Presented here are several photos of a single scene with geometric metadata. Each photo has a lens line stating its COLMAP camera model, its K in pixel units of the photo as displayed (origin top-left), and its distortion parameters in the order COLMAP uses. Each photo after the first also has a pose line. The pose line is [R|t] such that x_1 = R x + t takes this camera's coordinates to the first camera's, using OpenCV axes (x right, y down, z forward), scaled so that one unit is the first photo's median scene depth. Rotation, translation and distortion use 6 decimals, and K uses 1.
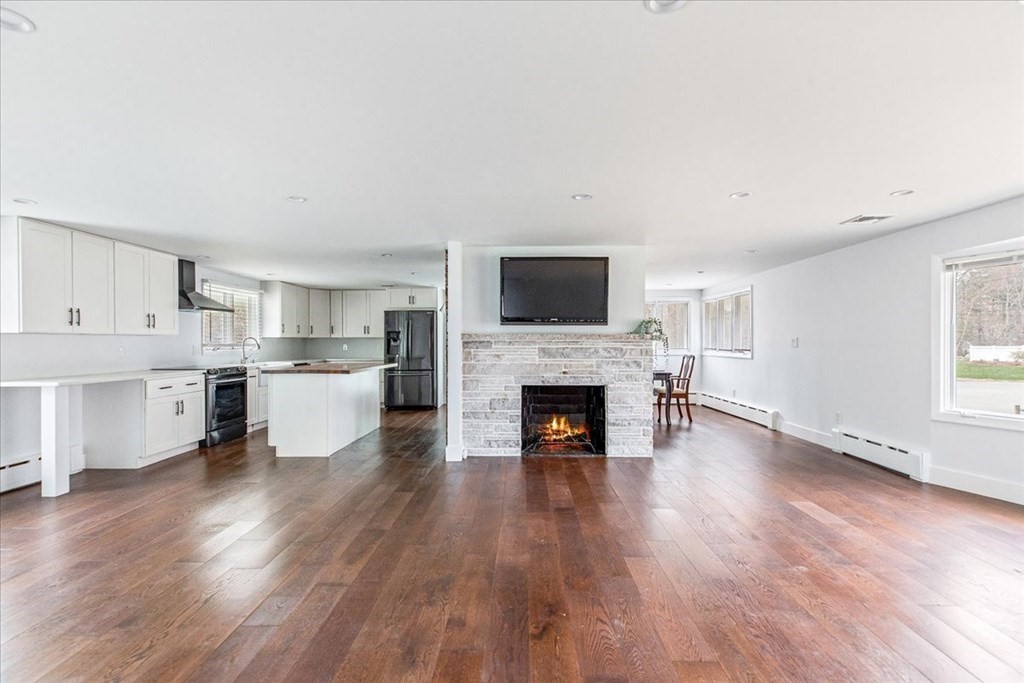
lens RADIAL K [[470.8, 0, 515.6], [0, 470.8, 345.1], [0, 0, 1]] dist [0.003269, -0.002573]
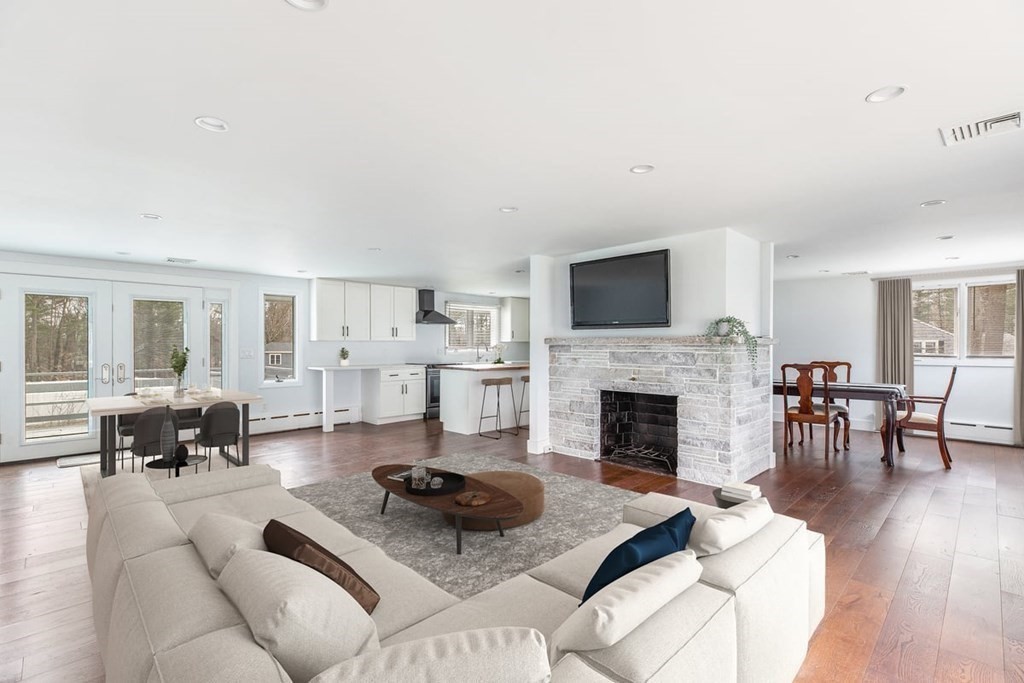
lens RADIAL K [[470.8, 0, 515.9], [0, 470.8, 343.3], [0, 0, 1]] dist [0.003269, -0.002573]
pose [[0.711298, -0.002841, -0.702885, 0.591980], [-0.003898, 0.999961, -0.007986, -0.003780], [0.702880, 0.008420, 0.711259, 0.171707]]
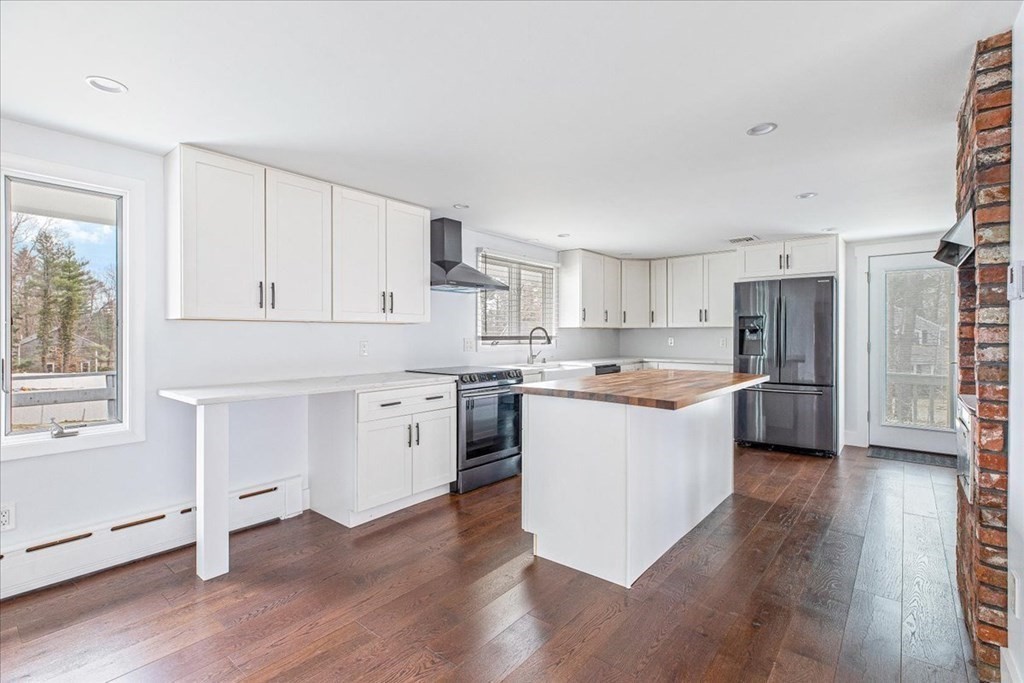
lens RADIAL K [[470.8, 0, 515.0], [0, 470.8, 332.7], [0, 0, 1]] dist [0.003269, -0.002573]
pose [[0.782265, -0.000653, -0.622946, -0.197617], [-0.005841, 0.999948, -0.008383, -0.002528], [0.622919, 0.010197, 0.782220, 0.568018]]
